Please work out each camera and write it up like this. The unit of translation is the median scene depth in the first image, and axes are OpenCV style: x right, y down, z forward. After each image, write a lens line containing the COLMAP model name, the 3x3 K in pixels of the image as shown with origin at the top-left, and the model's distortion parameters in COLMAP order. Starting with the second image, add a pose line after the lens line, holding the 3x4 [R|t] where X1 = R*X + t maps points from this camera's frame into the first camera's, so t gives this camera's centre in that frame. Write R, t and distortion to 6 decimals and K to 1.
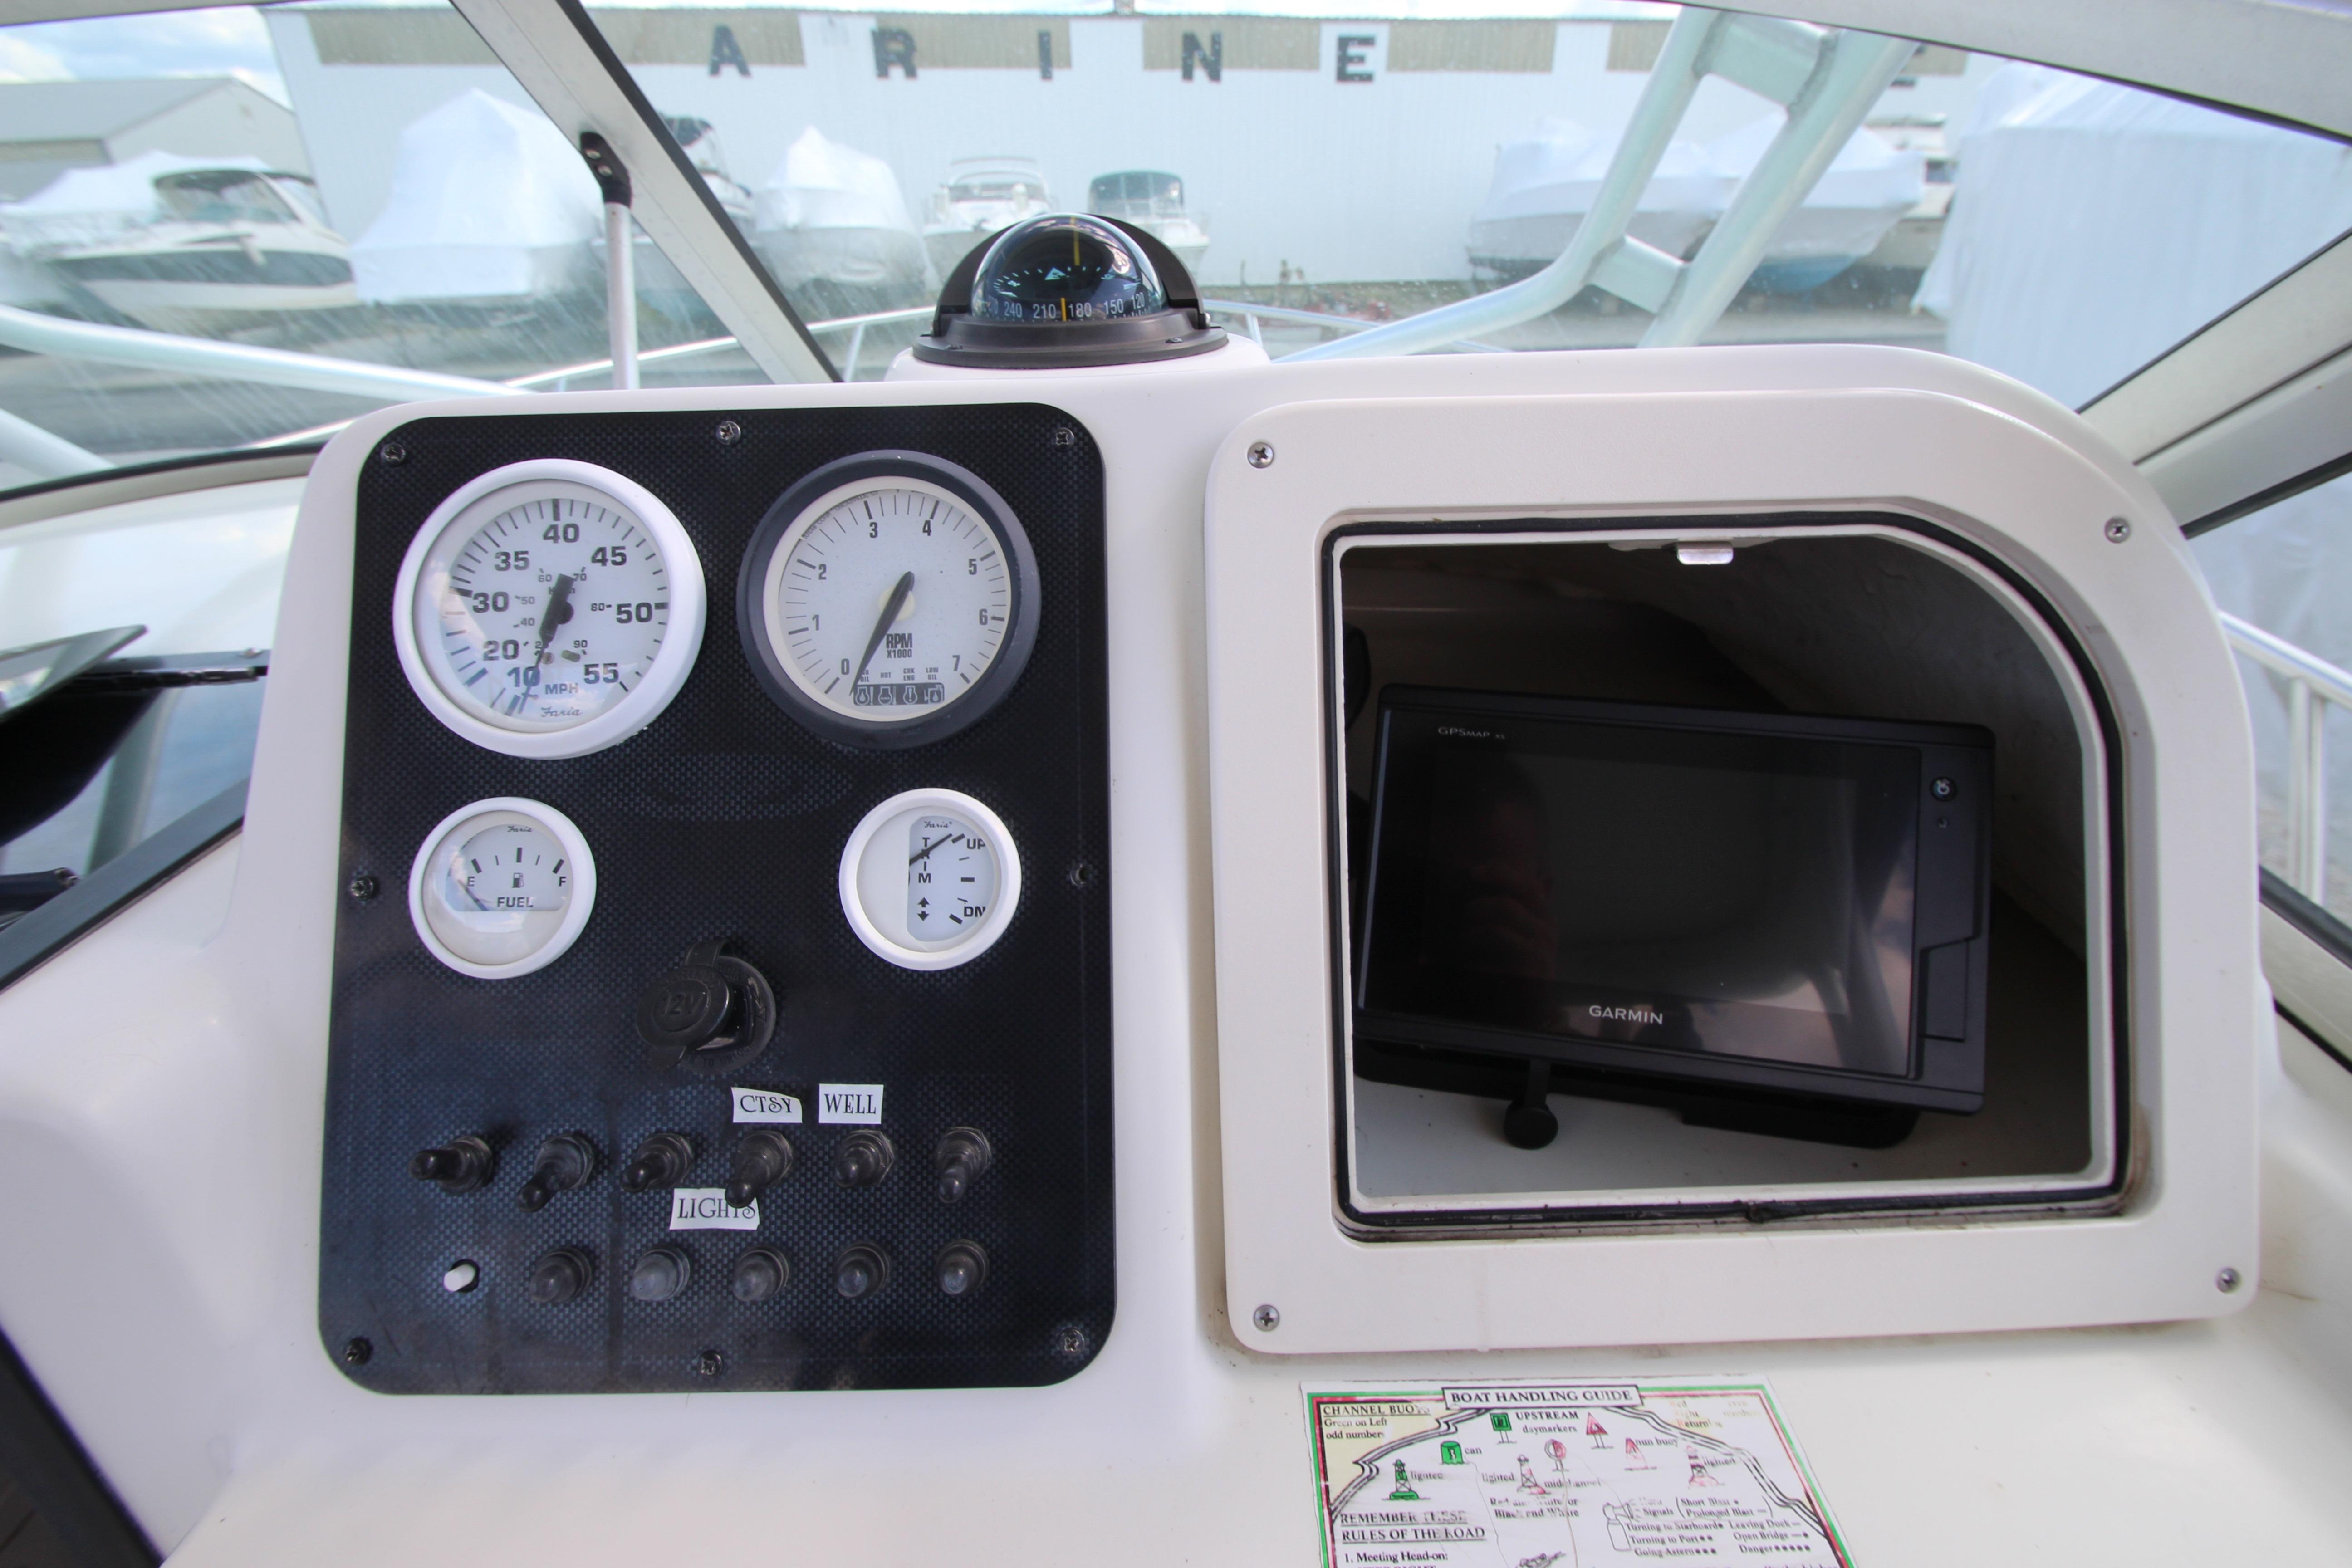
lens RADIAL K [[1082.2, 0, 1193.2], [0, 1082.2, 800.6], [0, 0, 1]] dist [0.002065, -0.011940]
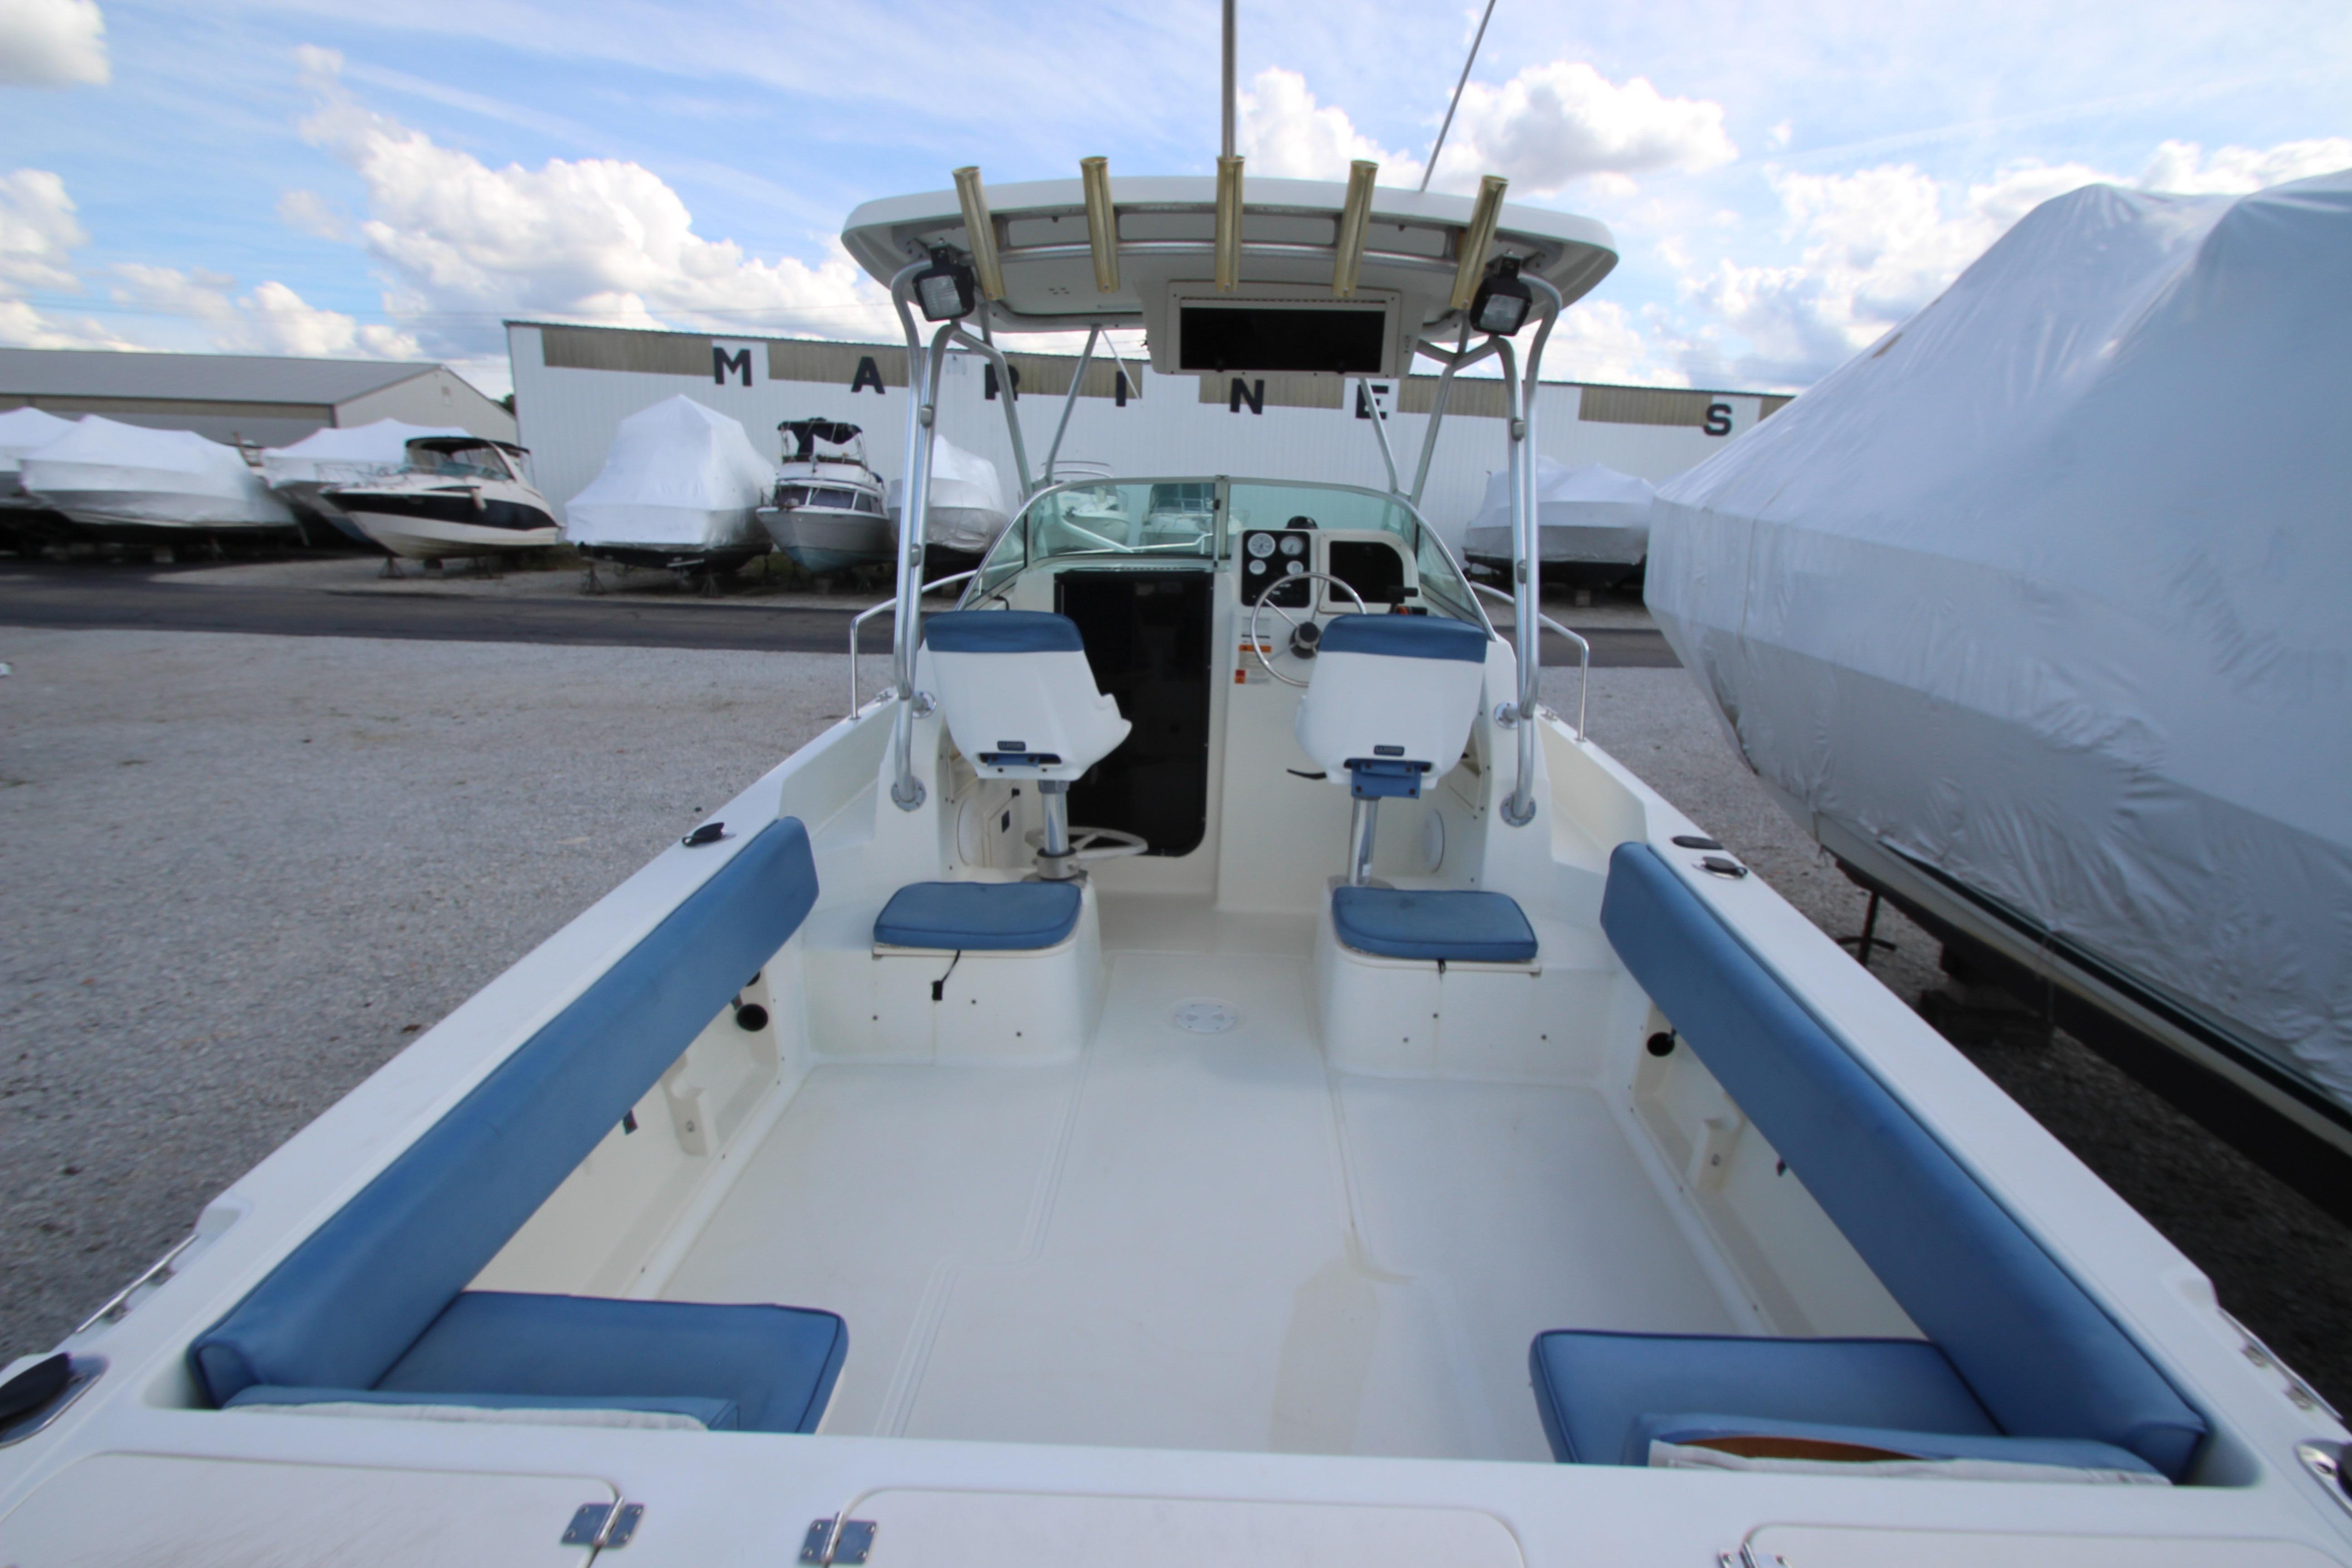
lens RADIAL K [[1075.5, 0, 1188.1], [0, 1075.5, 781.4], [0, 0, 1]] dist [-0.007157, -0.006203]
pose [[0.998294, 0.053815, -0.022672, -0.011319], [-0.057750, 0.967387, -0.246633, 0.058845], [0.008660, 0.247521, 0.968844, -0.108758]]
